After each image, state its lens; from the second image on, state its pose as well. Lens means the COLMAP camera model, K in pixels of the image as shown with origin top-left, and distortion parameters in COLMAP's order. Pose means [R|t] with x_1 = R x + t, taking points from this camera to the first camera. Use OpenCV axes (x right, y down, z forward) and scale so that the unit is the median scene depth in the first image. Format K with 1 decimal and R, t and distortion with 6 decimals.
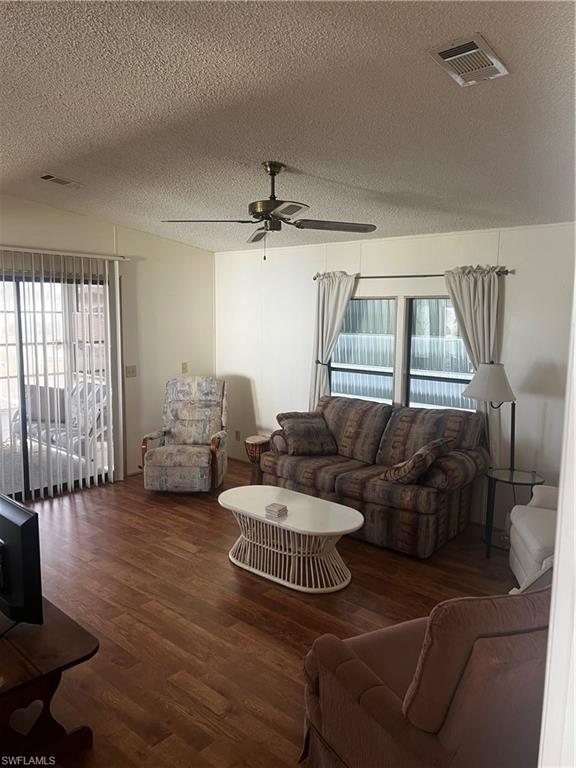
lens RADIAL K [[565.8, 0, 286.7], [0, 565.8, 381.0], [0, 0, 1]] dist [0.005549, -0.041662]
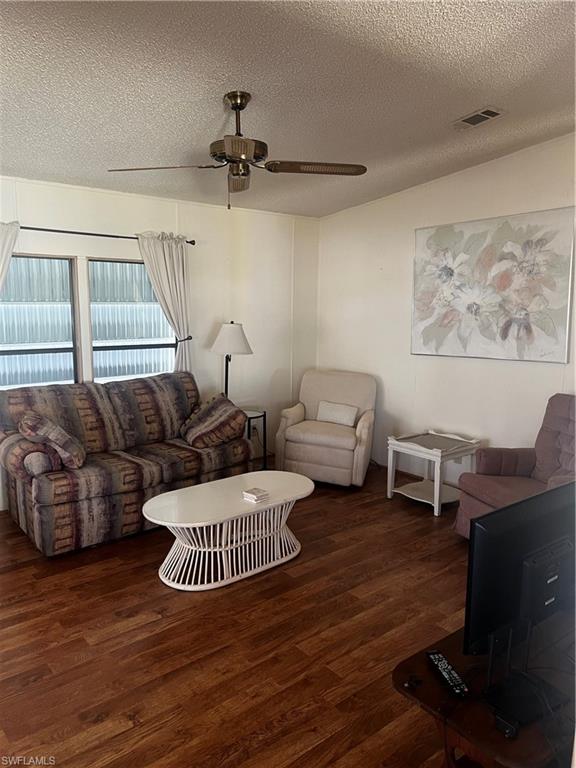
lens RADIAL K [[565.8, 0, 286.0], [0, 565.8, 386.5], [0, 0, 1]] dist [0.005549, -0.041662]
pose [[0.162547, -0.172589, 0.971489, -0.687749], [0.103814, 0.982110, 0.157106, -0.066540], [-0.981224, 0.075317, 0.177556, 0.619844]]
